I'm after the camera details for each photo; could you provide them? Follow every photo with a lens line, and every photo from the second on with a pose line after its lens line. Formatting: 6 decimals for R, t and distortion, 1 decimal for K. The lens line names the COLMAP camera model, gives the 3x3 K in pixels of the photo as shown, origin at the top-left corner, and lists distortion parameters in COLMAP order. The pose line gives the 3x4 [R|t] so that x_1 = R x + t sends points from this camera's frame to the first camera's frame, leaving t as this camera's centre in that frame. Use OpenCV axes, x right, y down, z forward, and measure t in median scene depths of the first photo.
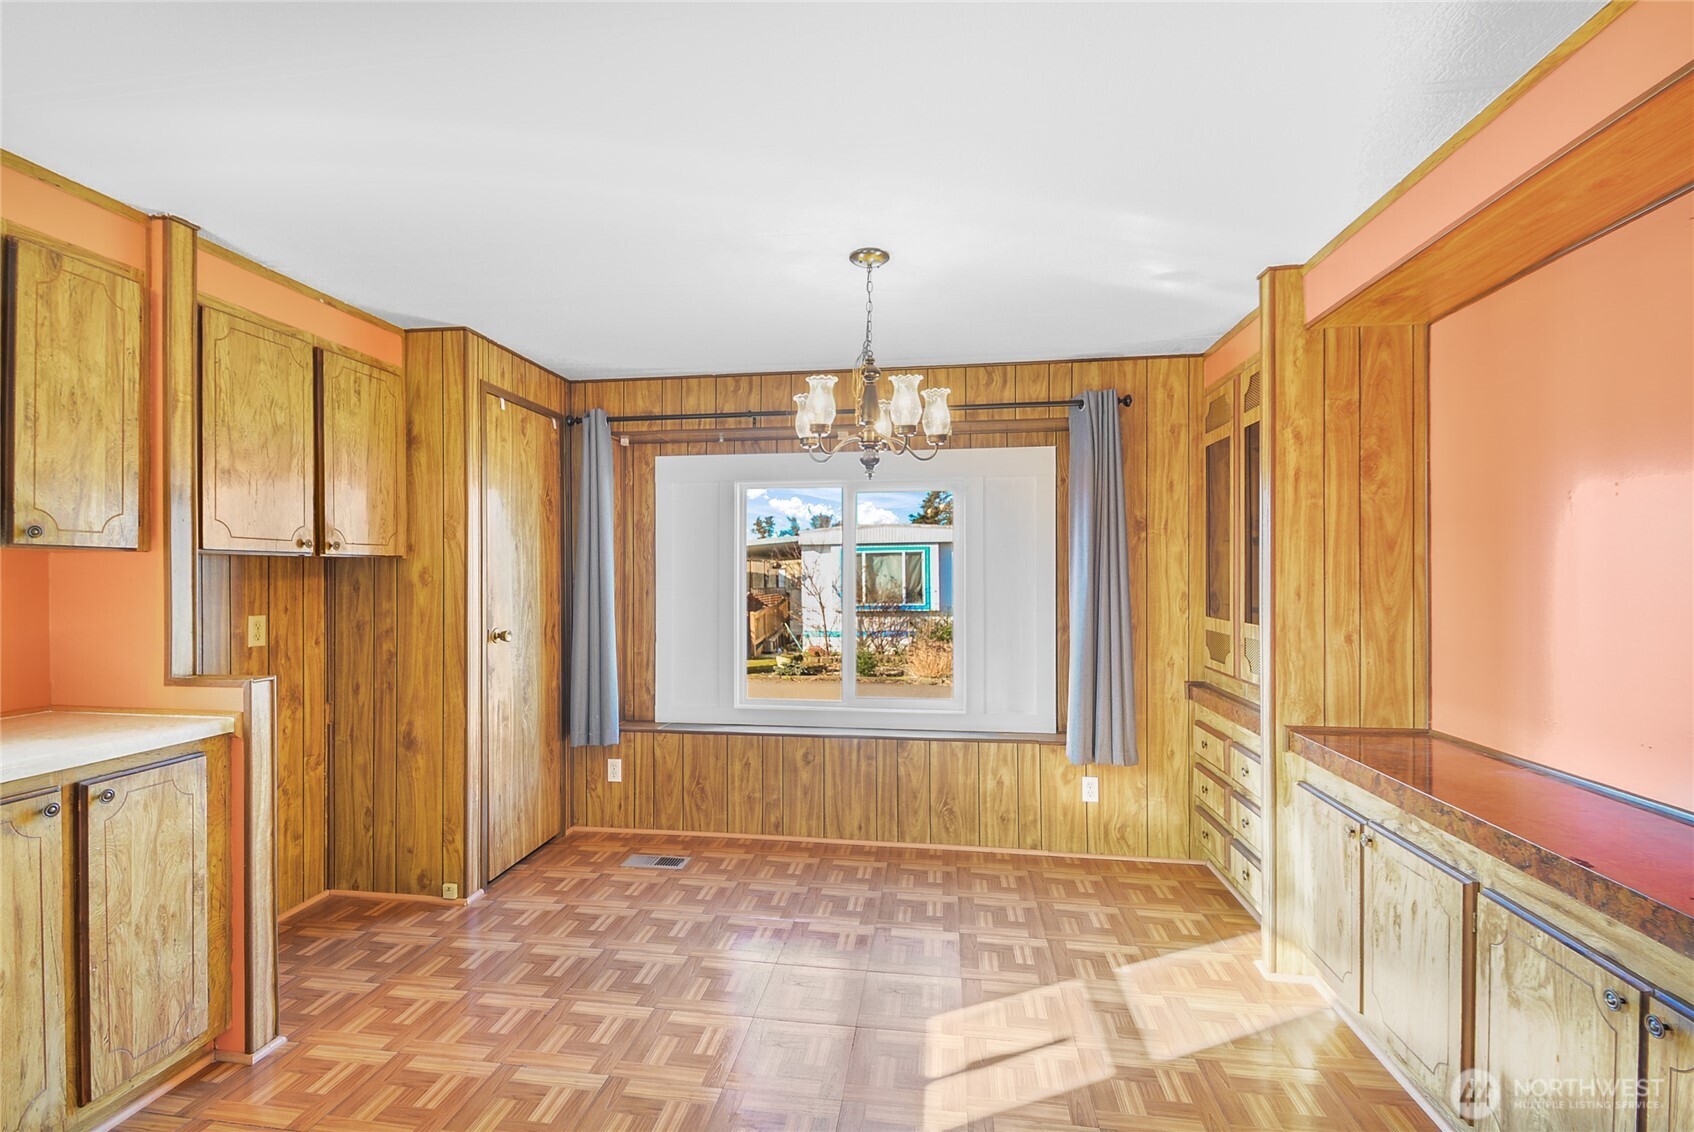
lens RADIAL K [[752.8, 0, 838.4], [0, 752.8, 573.6], [0, 0, 1]] dist [0.030165, -0.021988]
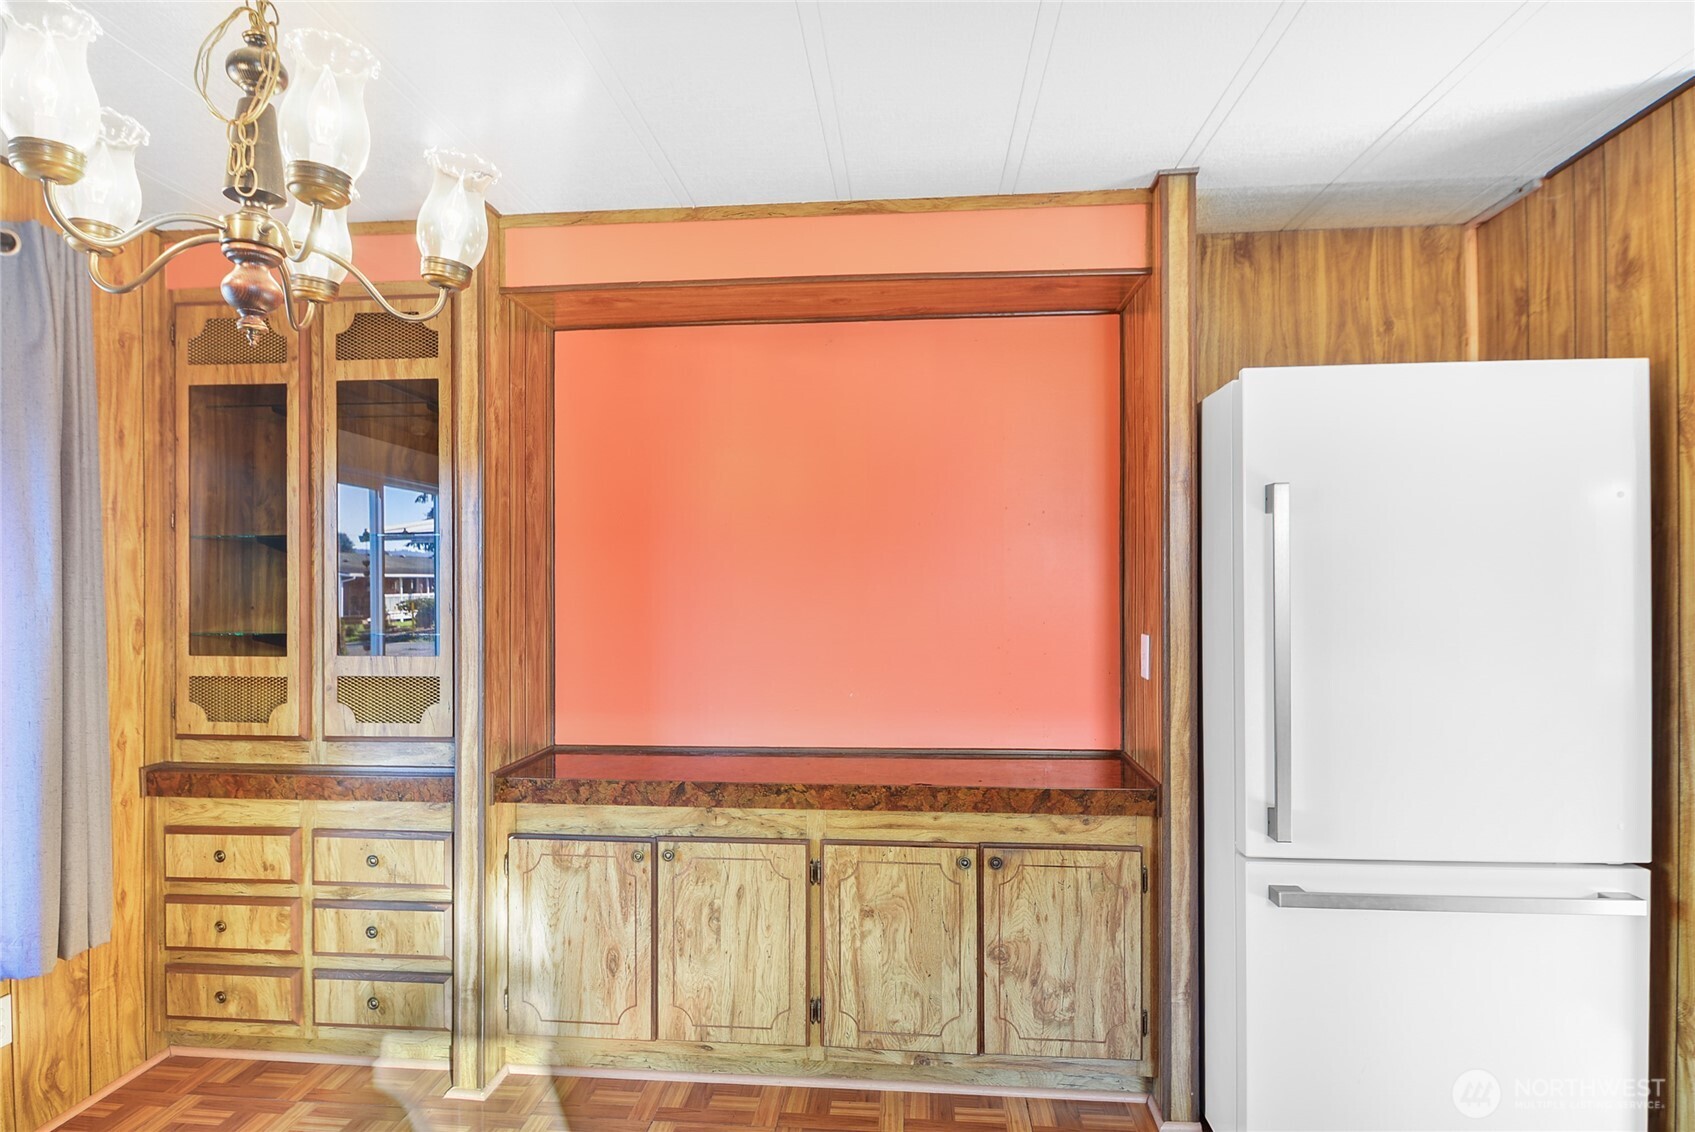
lens RADIAL K [[928.7, 0, 845.2], [0, 928.7, 580.8], [0, 0, 1]] dist [0.017096, -0.019689]
pose [[-0.050645, -0.000337, 0.998717, -0.426403], [0.004495, 0.999990, 0.000566, -0.004246], [-0.998707, 0.004518, -0.050643, 0.676500]]
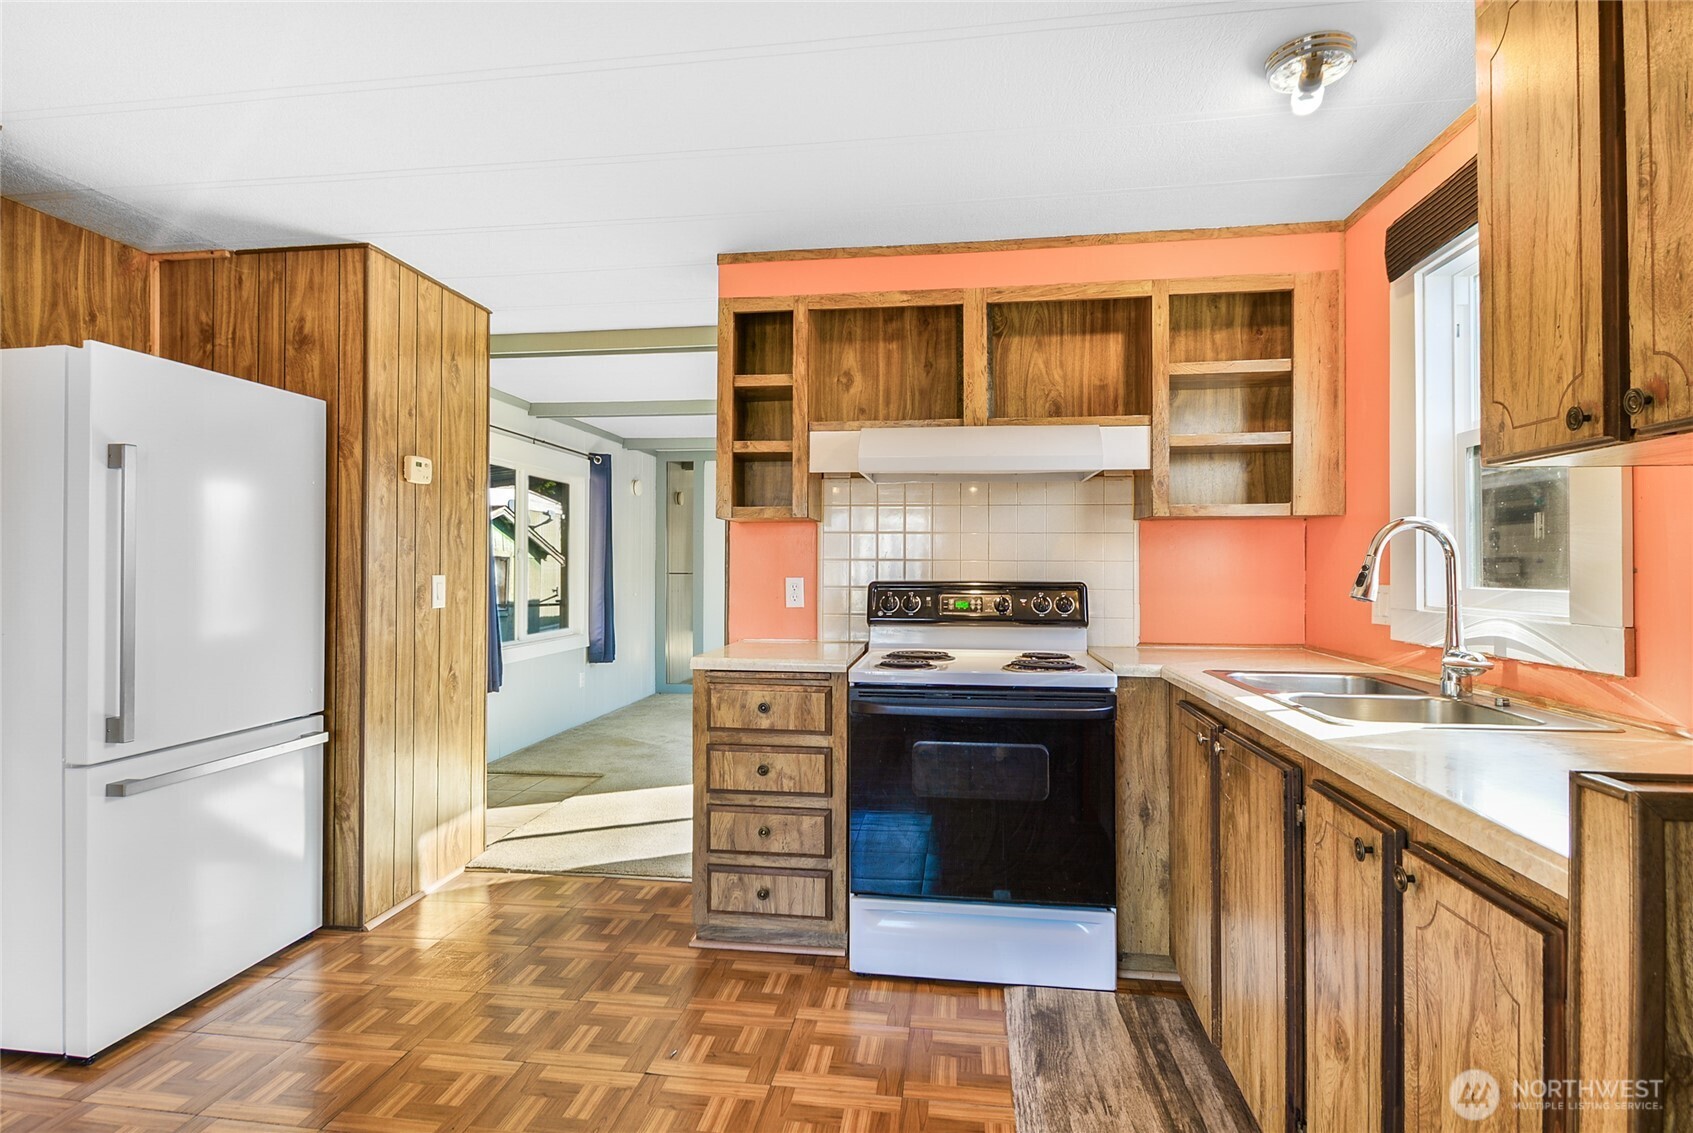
lens RADIAL K [[883.0, 0, 818.8], [0, 883.0, 559.5], [0, 0, 1]] dist [0.002054, -0.000463]
pose [[-0.999732, -0.000495, 0.023162, -0.383584], [-0.000689, 0.999965, -0.008374, 0.042181], [-0.023157, -0.008388, -0.999697, 1.186615]]
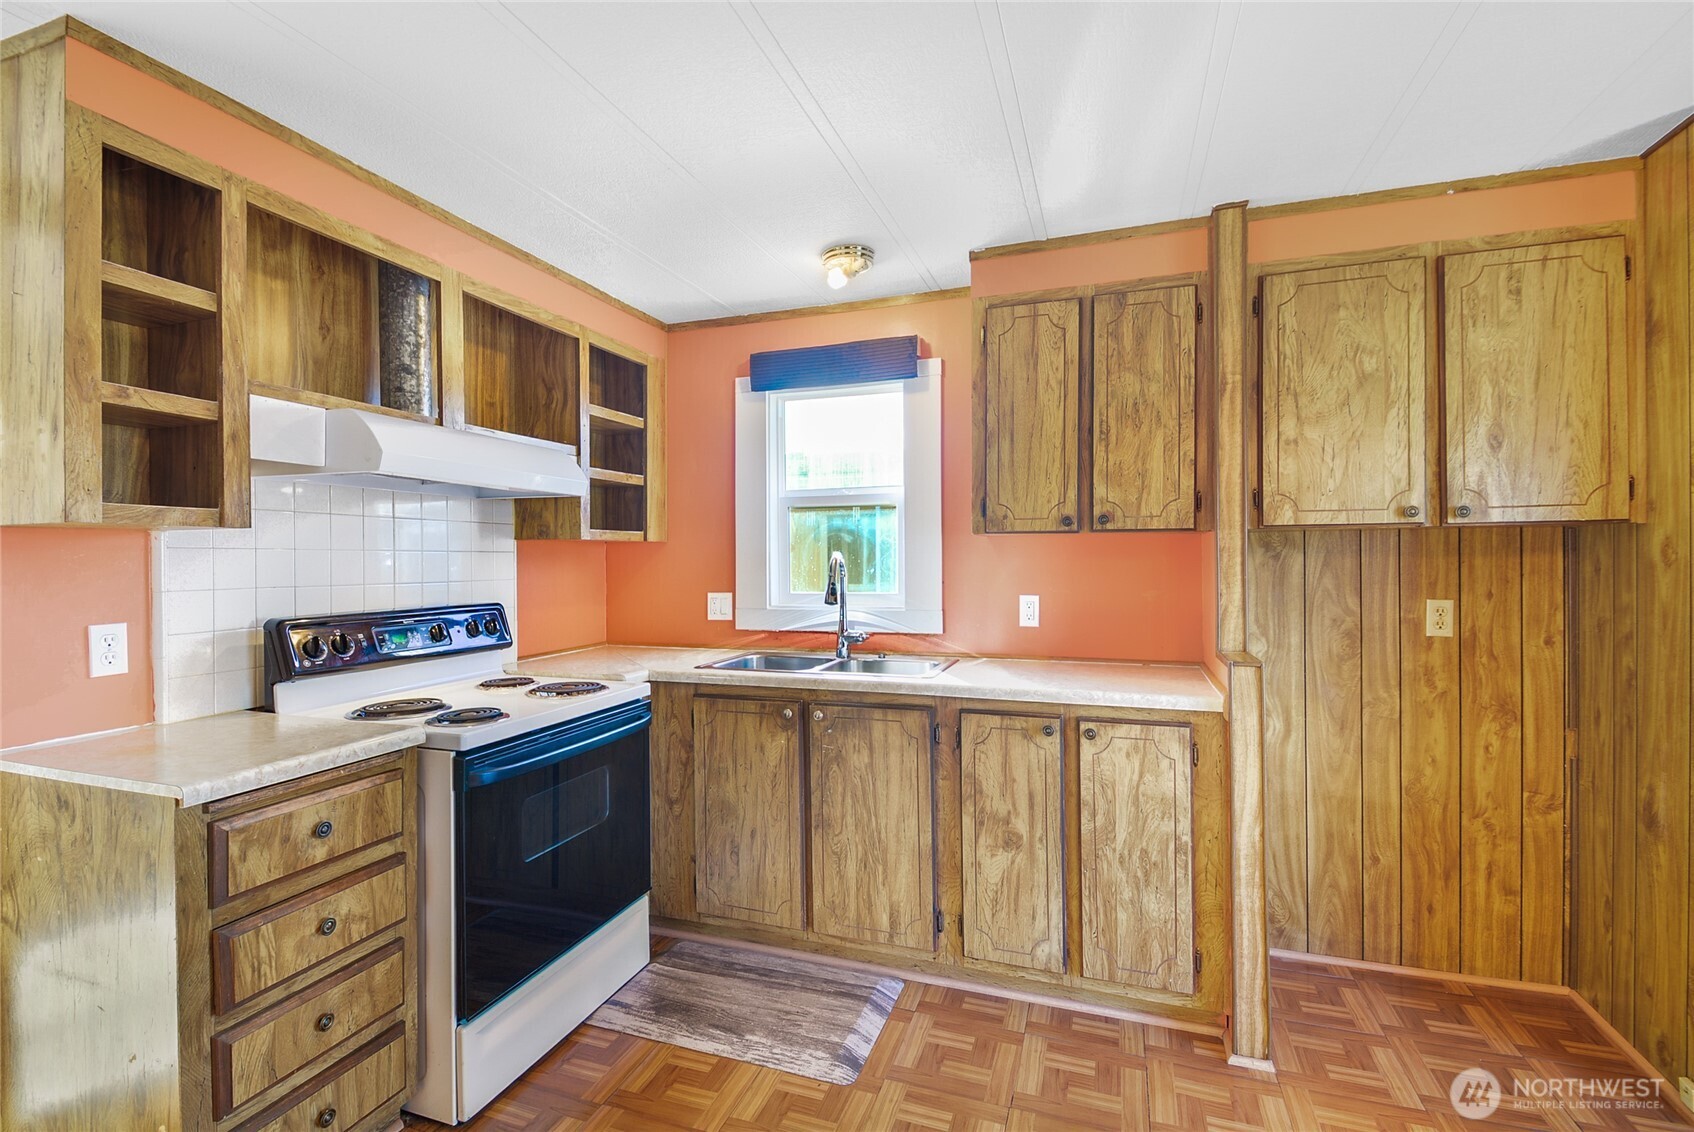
lens RADIAL K [[777.8, 0, 847.0], [0, 777.8, 566.0], [0, 0, 1]] dist [0.033306, -0.023863]
pose [[-0.202898, 0.013202, -0.979111, 0.243021], [0.007863, 0.999899, 0.011853, 0.003271], [0.979168, -0.005293, -0.202981, 0.618616]]
